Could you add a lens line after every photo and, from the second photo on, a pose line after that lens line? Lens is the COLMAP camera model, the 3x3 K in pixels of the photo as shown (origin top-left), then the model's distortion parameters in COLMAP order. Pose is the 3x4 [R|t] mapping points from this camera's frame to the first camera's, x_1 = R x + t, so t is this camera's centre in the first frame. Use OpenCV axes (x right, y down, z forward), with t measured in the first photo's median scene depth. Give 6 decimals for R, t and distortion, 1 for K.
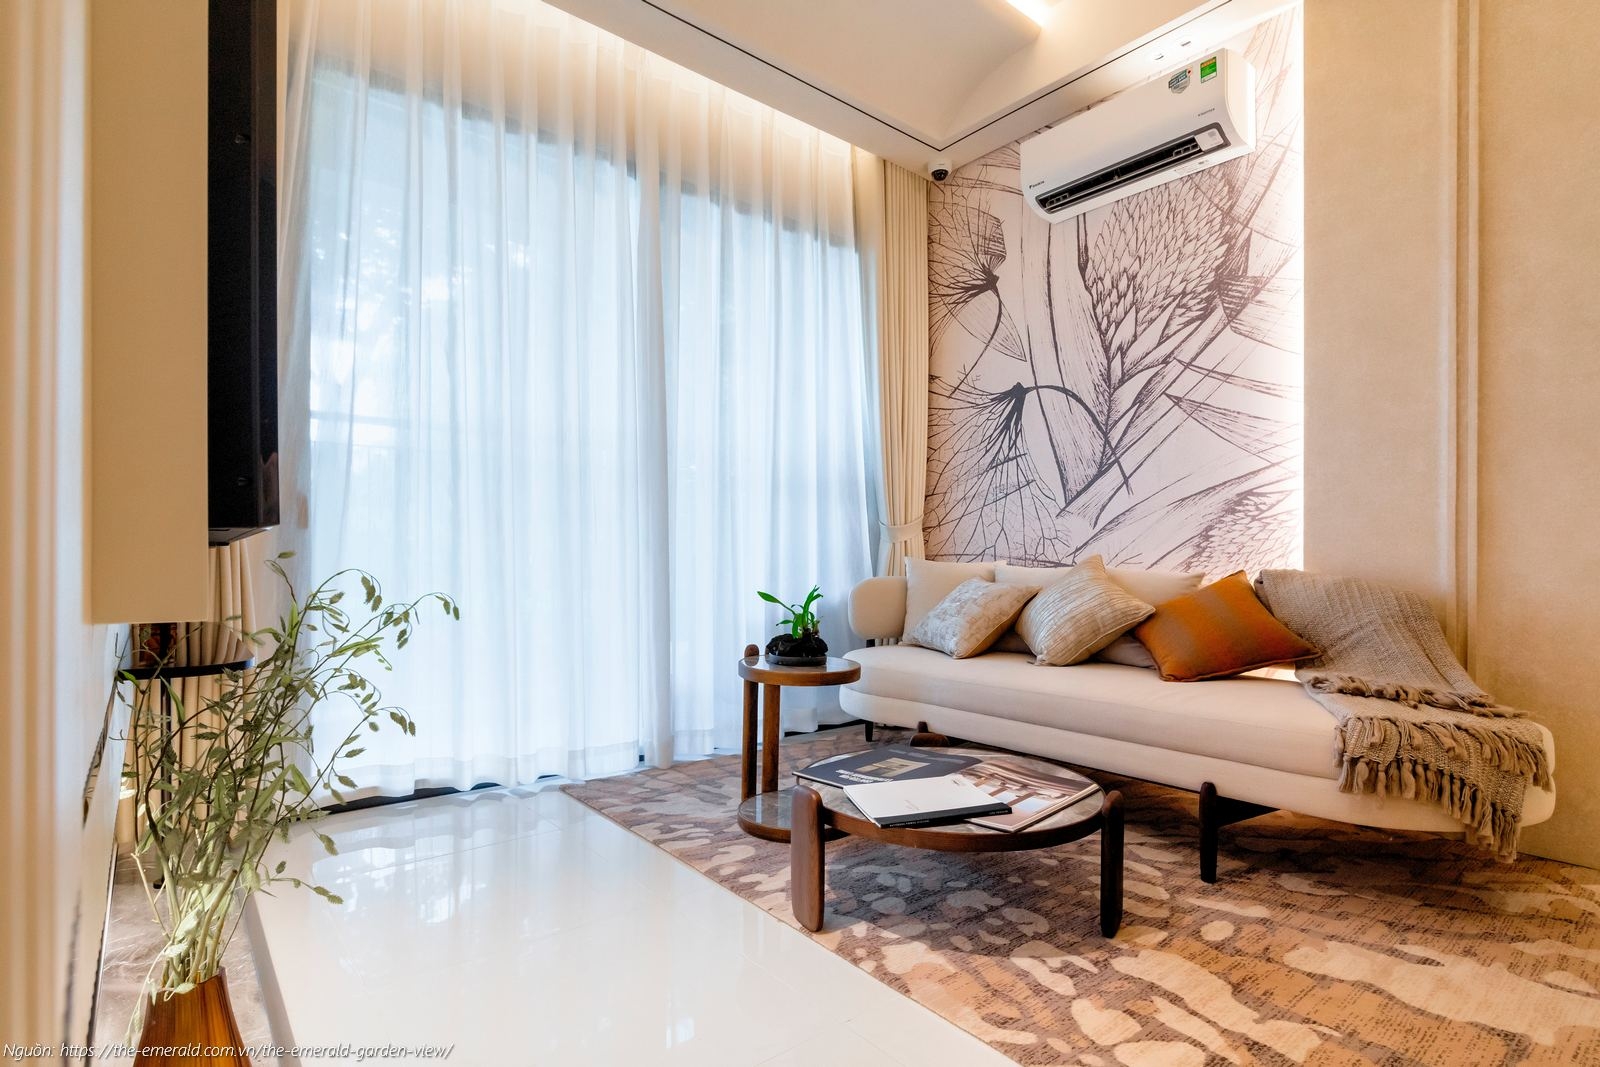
lens RADIAL K [[796.1, 0, 846.6], [0, 796.1, 564.5], [0, 0, 1]] dist [0.002113, -0.000417]
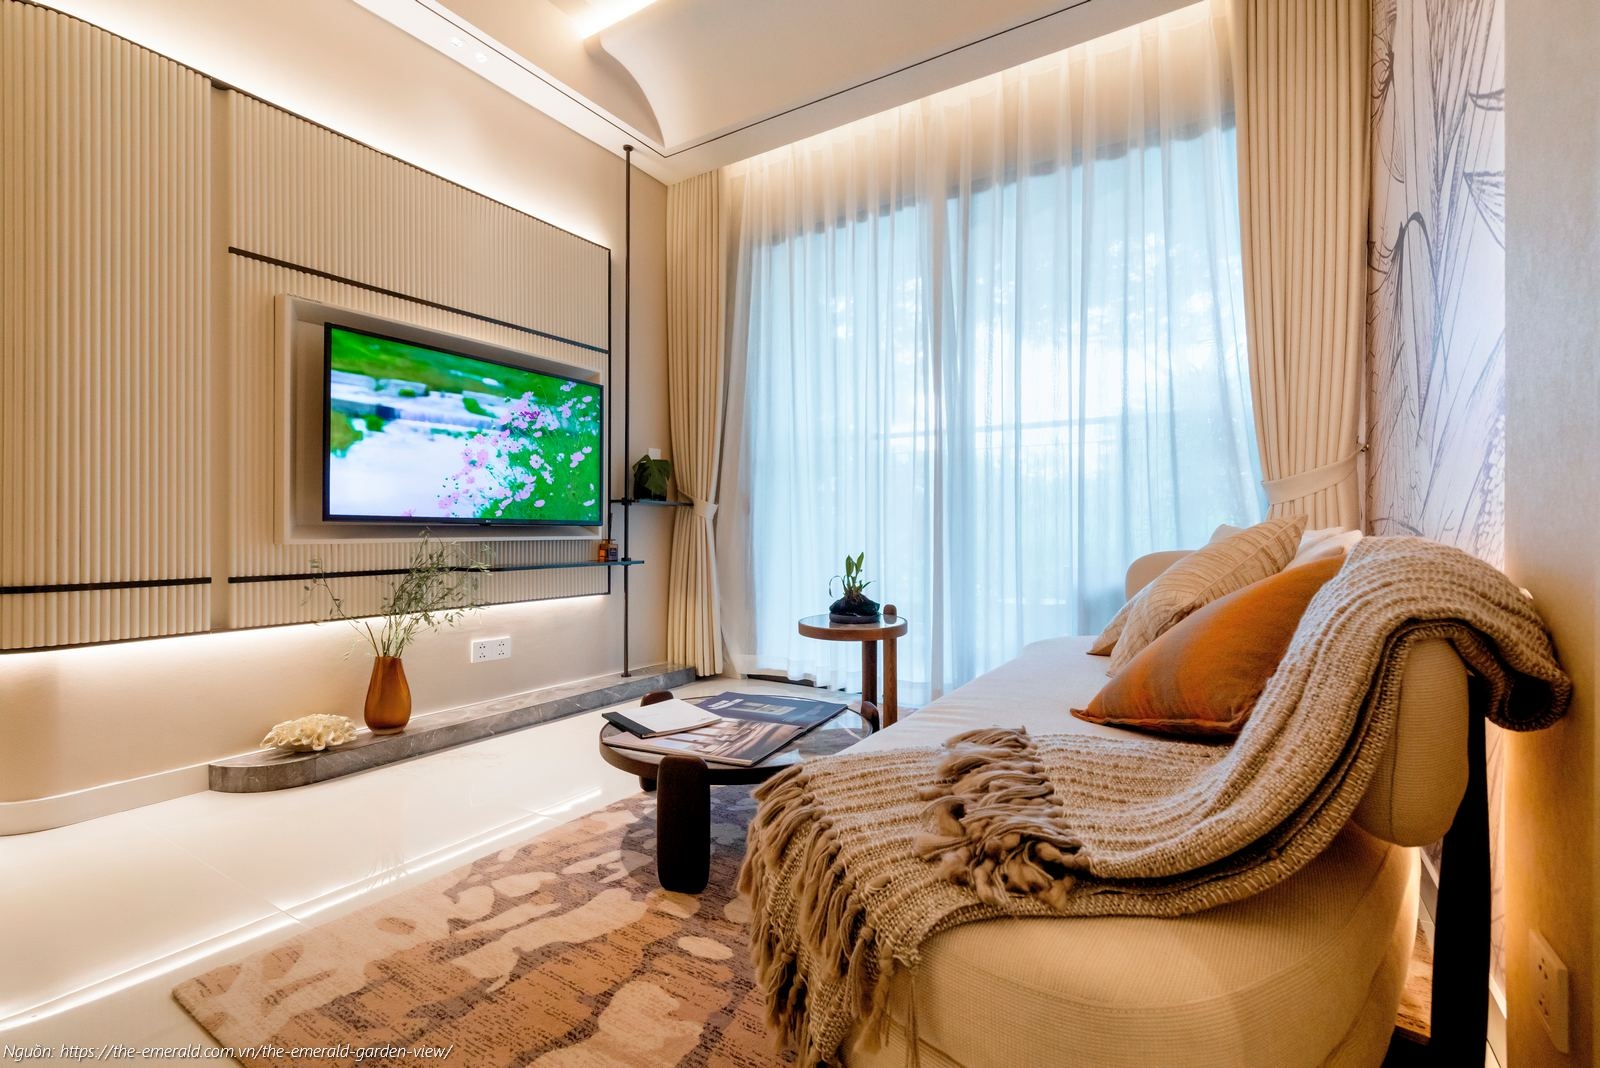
lens RADIAL K [[751.5, 0, 808.6], [0, 751.5, 528.4], [0, 0, 1]] dist [0.000508, -0.000337]
pose [[0.289359, -0.009311, -0.957175, 0.771423], [-0.005187, 0.999923, -0.011295, 0.004010], [0.957207, 0.008233, 0.289288, 0.514471]]
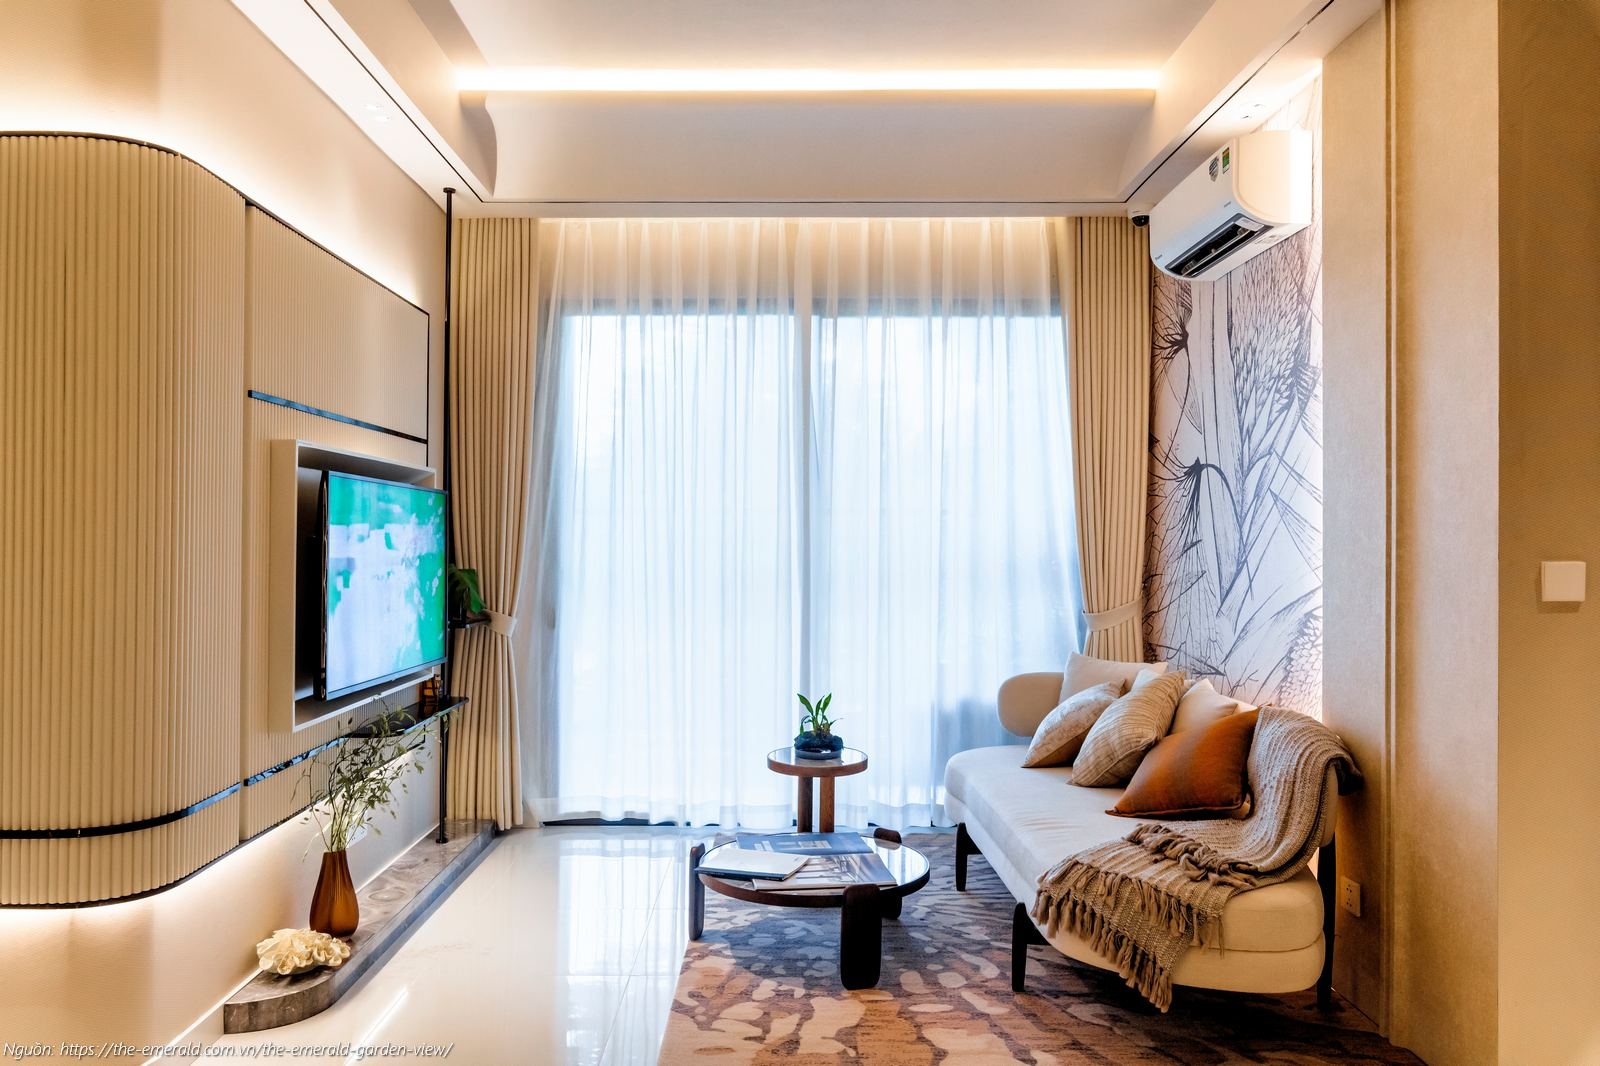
lens RADIAL K [[1231.7, 0, 840.6], [0, 1231.7, 532.0], [0, 0, 1]] dist [0.001741, 0.003658]
pose [[0.780728, -0.004649, -0.624854, 0.936677], [-0.005128, 0.999891, -0.013846, -0.156934], [0.624851, 0.014014, 0.780619, -0.367413]]
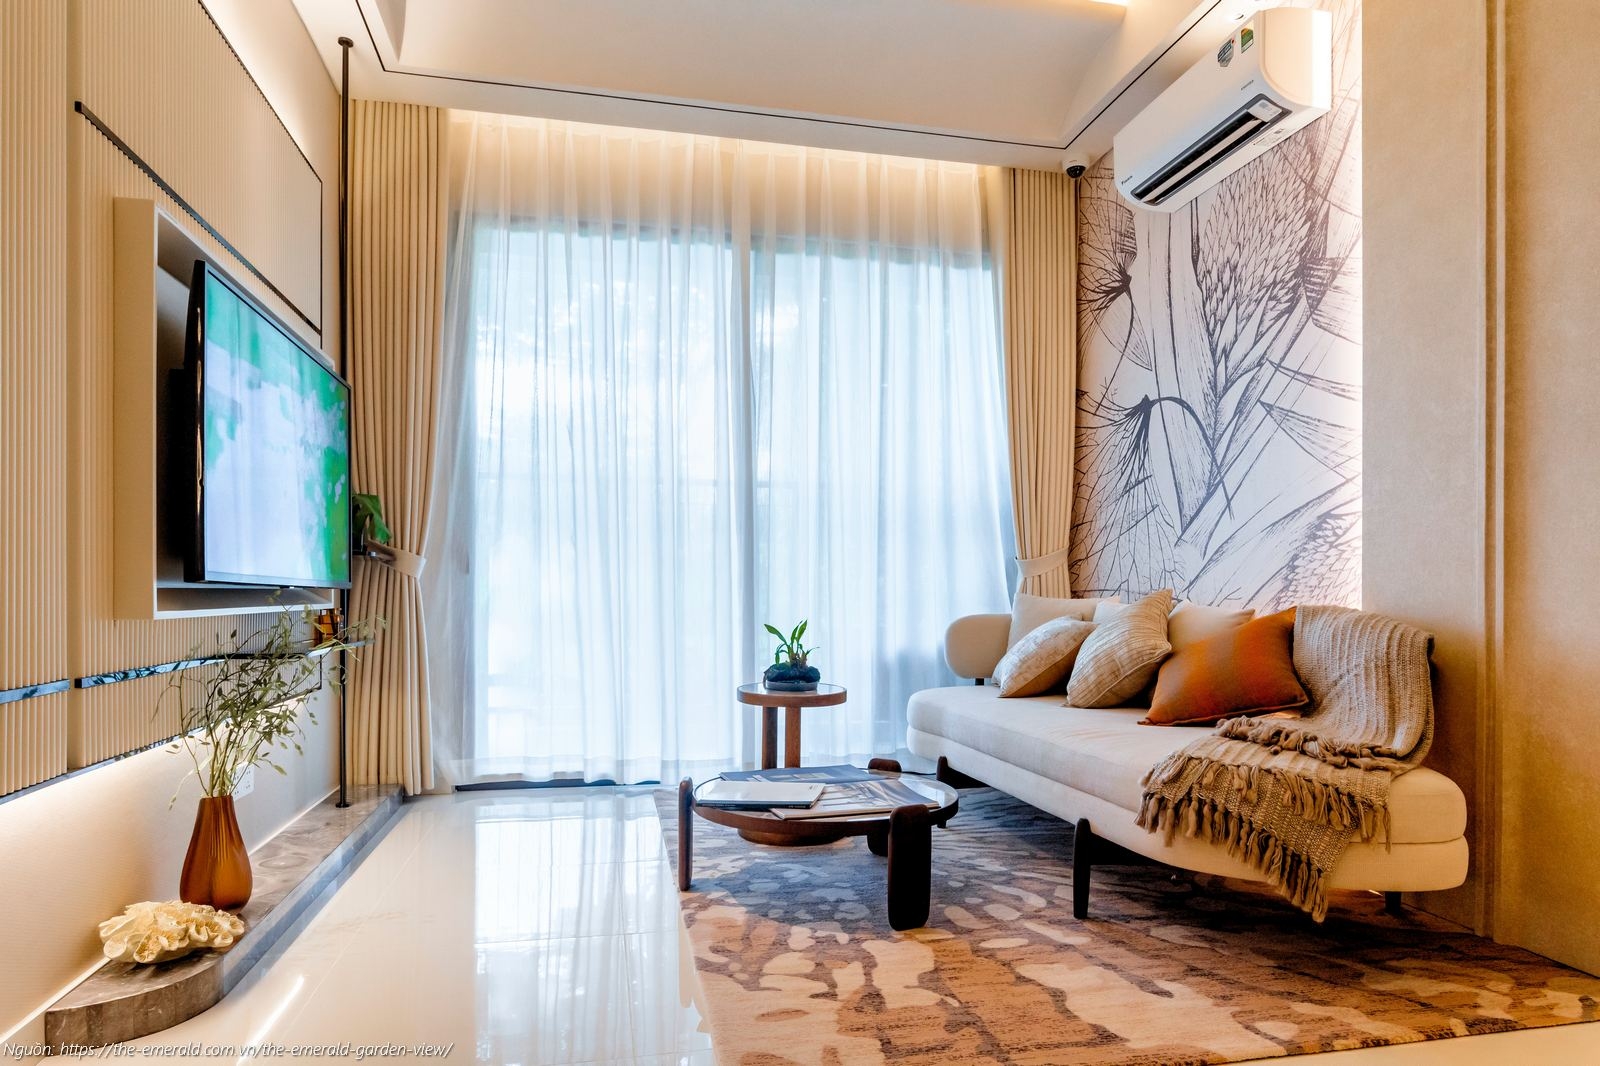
lens RADIAL K [[995.6, 0, 851.8], [0, 995.6, 601.4], [0, 0, 1]] dist [0.003706, -0.001536]
pose [[0.892564, -0.000451, -0.450921, 0.526395], [-0.000511, 0.999998, -0.002012, 0.003809], [0.450921, 0.002027, 0.892562, -0.166189]]
